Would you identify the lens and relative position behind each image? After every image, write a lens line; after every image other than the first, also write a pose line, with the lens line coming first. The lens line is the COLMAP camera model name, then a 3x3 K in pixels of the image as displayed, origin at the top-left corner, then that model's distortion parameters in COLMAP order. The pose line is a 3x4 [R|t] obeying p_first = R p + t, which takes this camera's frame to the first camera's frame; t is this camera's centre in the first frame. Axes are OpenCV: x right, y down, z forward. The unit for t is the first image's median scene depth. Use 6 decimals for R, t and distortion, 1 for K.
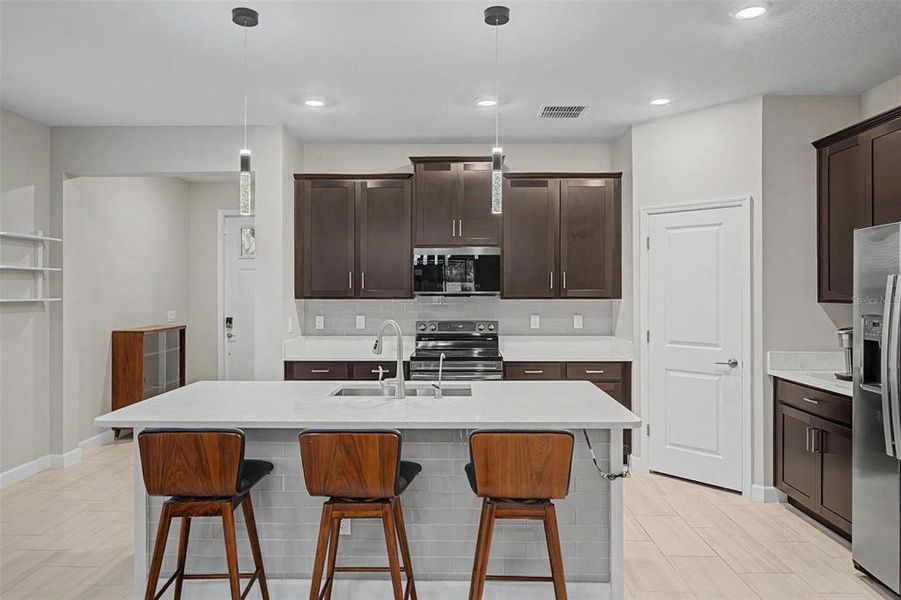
lens RADIAL K [[604.2, 0, 446.6], [0, 604.2, 287.1], [0, 0, 1]] dist [0.002917, 0.000004]
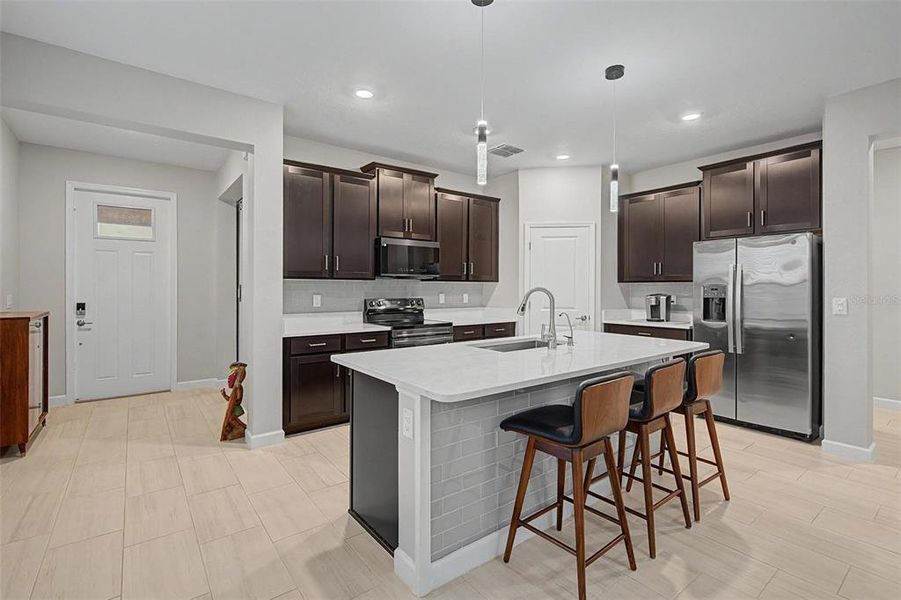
lens RADIAL K [[409.6, 0, 446.9], [0, 409.6, 290.2], [0, 0, 1]] dist [-0.000200, -0.000434]
pose [[0.779968, 0.001605, 0.625817, -0.480999], [-0.006854, 0.999959, 0.005977, 0.036146], [-0.625782, -0.008951, 0.779947, 0.287187]]
